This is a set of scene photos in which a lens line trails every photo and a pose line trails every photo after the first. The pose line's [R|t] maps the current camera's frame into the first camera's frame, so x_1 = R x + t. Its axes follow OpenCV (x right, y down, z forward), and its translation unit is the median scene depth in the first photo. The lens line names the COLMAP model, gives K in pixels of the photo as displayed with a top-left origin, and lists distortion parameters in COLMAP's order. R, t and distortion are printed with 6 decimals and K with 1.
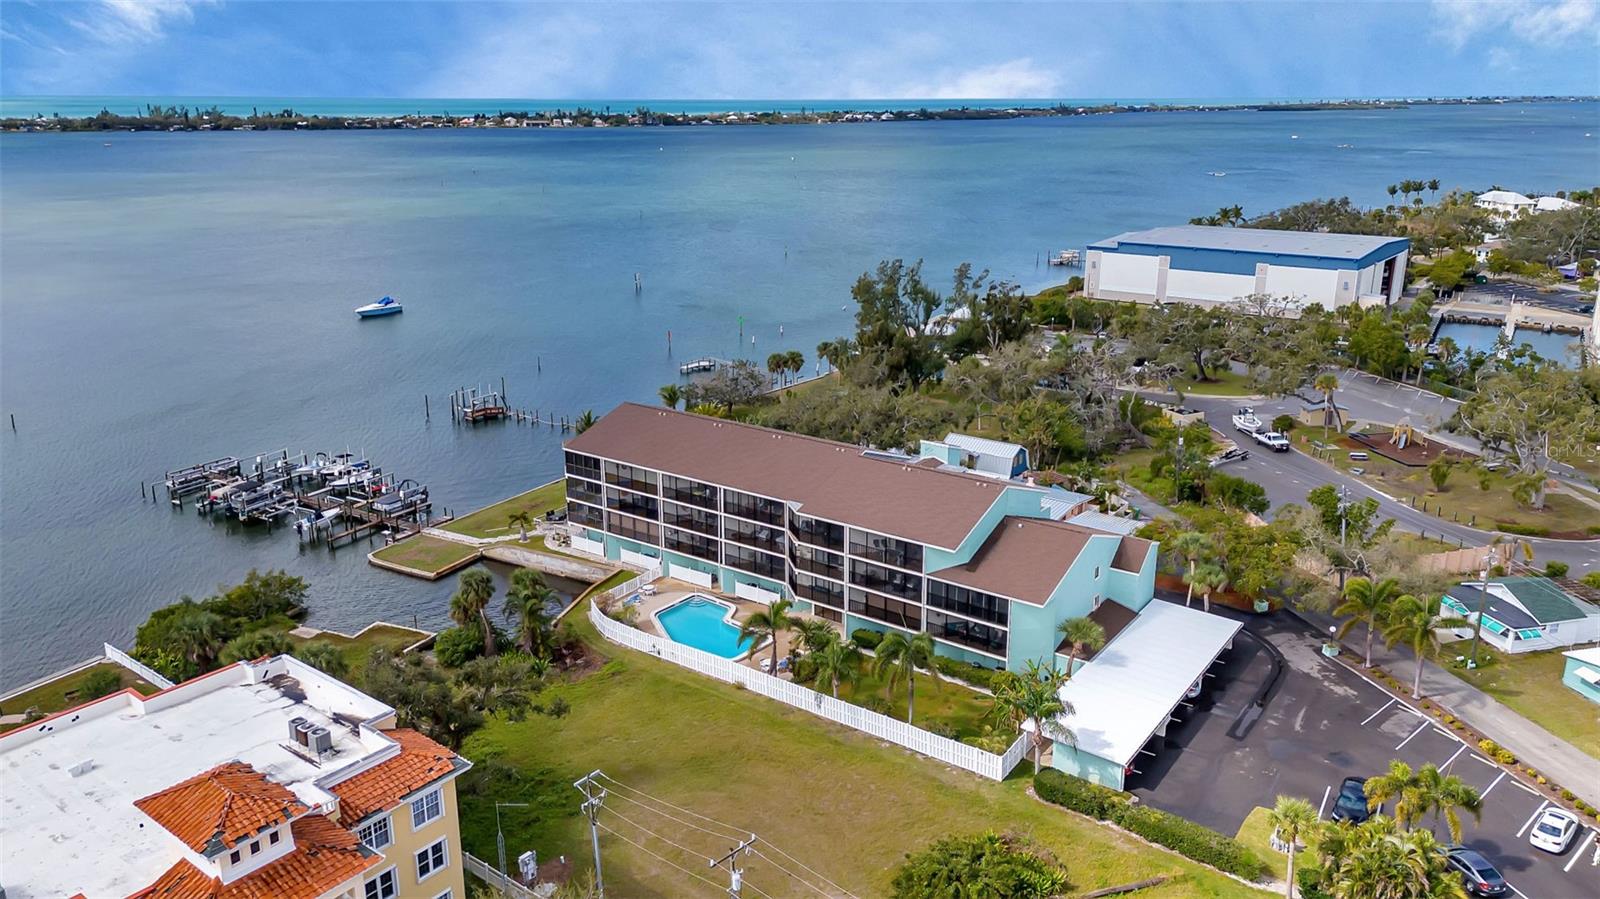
lens RADIAL K [[1171.0, 0, 799.5], [0, 1171.0, 442.8], [0, 0, 1]] dist [0.076061, -0.066043]
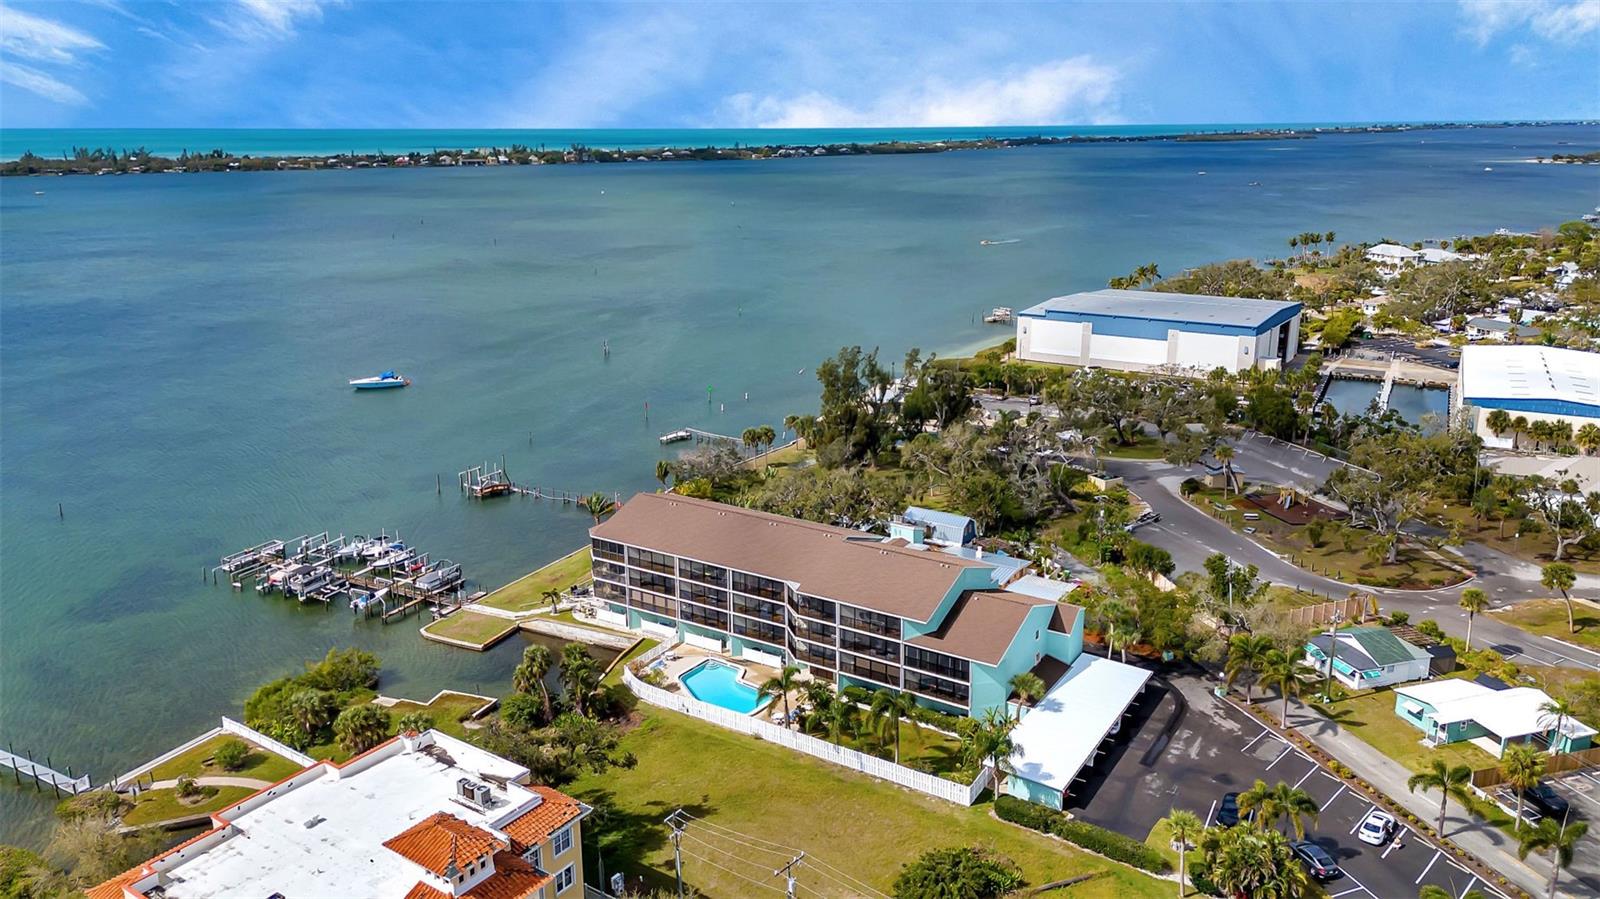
lens RADIAL K [[1171.0, 0, 799.5], [0, 1171.0, 440.2], [0, 0, 1]] dist [0.076061, -0.066043]
pose [[0.998355, -0.020056, 0.053712, -0.052590], [0.021331, 0.999502, -0.023268, -0.060638], [-0.053219, 0.024375, 0.998285, -0.201170]]
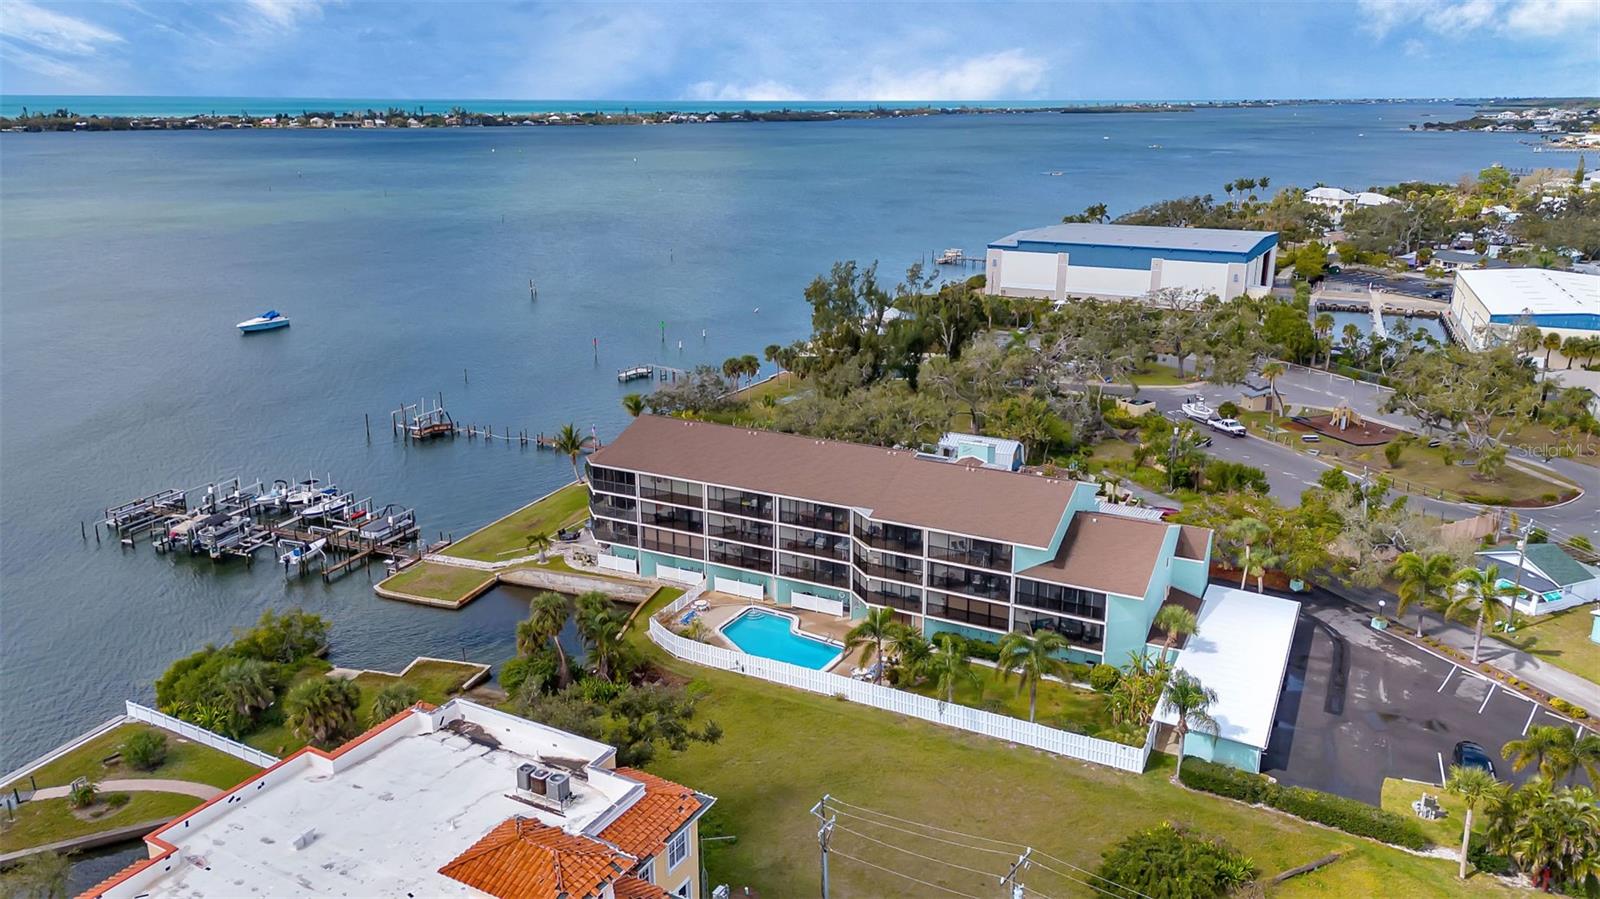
lens RADIAL K [[1171.0, 0, 799.3], [0, 1171.0, 445.2], [0, 0, 1]] dist [0.076061, -0.066043]
pose [[0.988490, -0.041473, 0.145490, -0.172987], [0.041323, 0.999138, 0.004058, -0.007290], [-0.145533, 0.002001, 0.989351, 0.025395]]
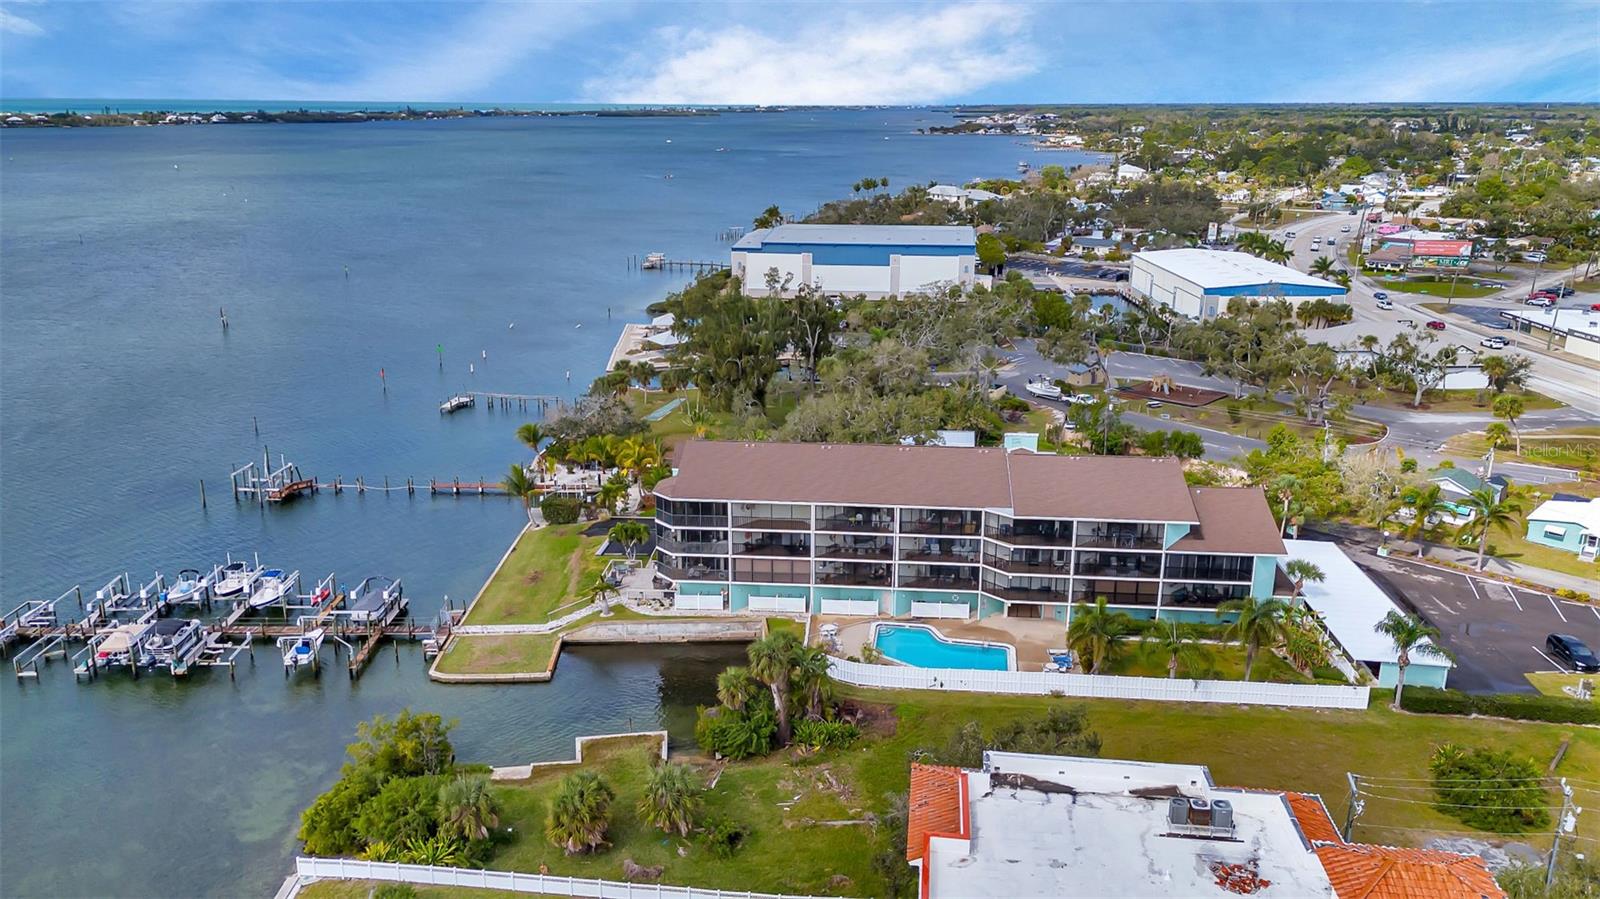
lens RADIAL K [[1171.0, 0, 800.9], [0, 1171.0, 453.9], [0, 0, 1]] dist [0.076061, -0.066043]
pose [[0.857812, -0.144491, 0.493236, -0.551725], [0.141791, 0.988957, 0.043113, -0.053009], [-0.494018, 0.032954, 0.868827, 0.186181]]
